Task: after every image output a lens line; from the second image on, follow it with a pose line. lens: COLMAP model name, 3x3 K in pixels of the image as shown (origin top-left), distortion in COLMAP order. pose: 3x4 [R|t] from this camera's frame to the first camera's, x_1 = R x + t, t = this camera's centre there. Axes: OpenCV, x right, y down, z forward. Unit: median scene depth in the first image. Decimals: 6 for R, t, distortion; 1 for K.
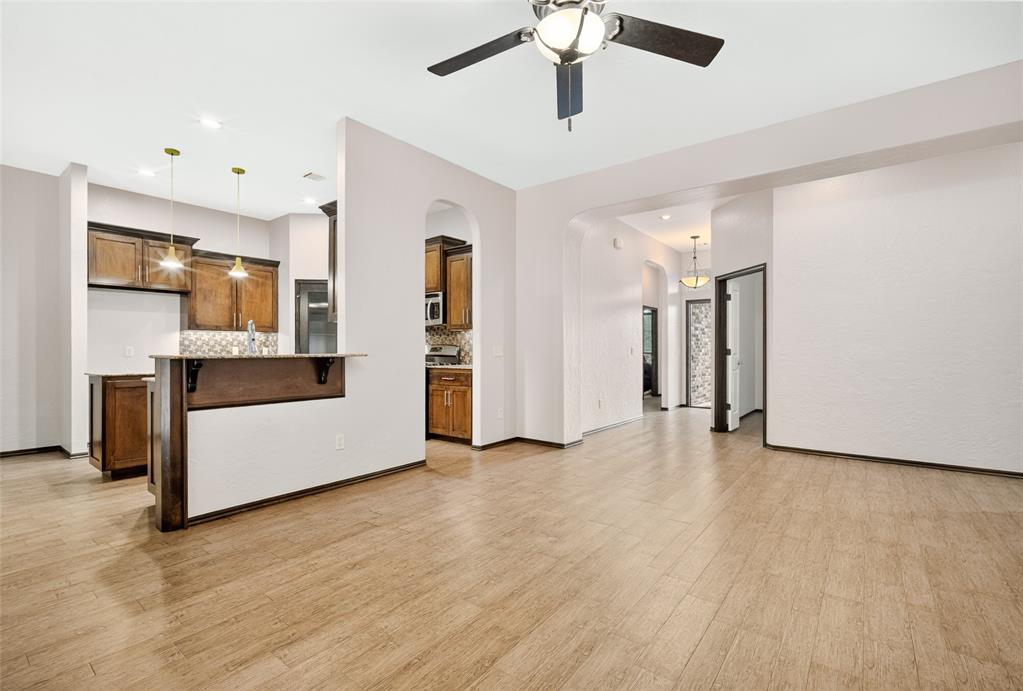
lens RADIAL K [[469.1, 0, 509.9], [0, 469.1, 349.7], [0, 0, 1]] dist [-0.003255, -0.000086]
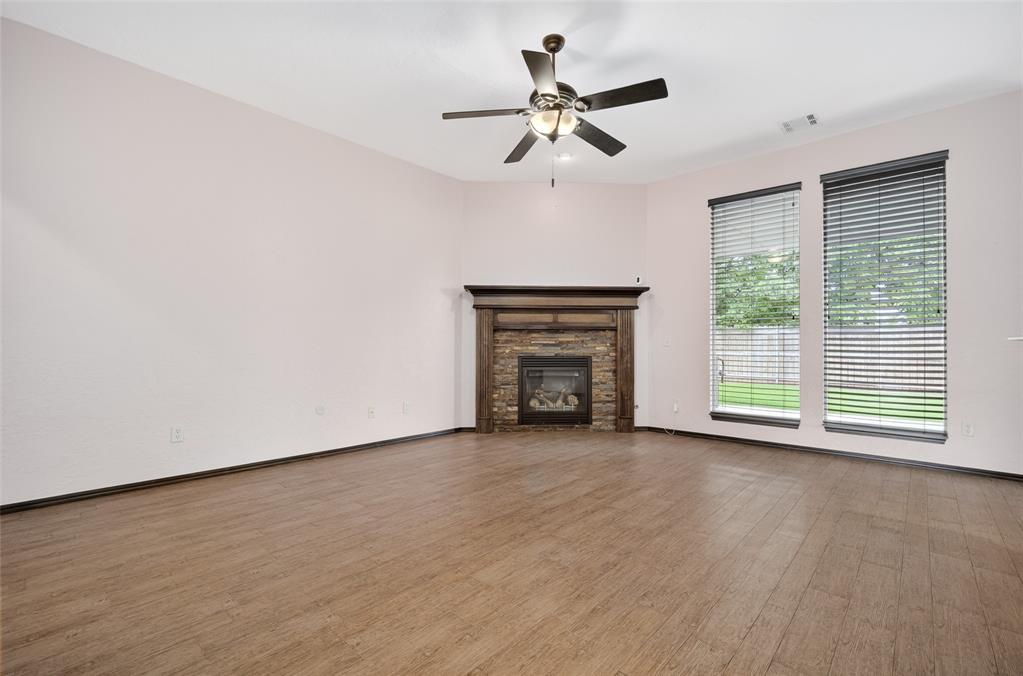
lens RADIAL K [[446.6, 0, 511.5], [0, 446.6, 338.0], [0, 0, 1]] dist [-0.001813, -0.000129]
pose [[-0.996044, -0.002352, 0.088829, 0.086309], [-0.004080, 0.999806, -0.019283, 0.028230], [-0.088767, -0.019569, -0.995860, 1.606174]]
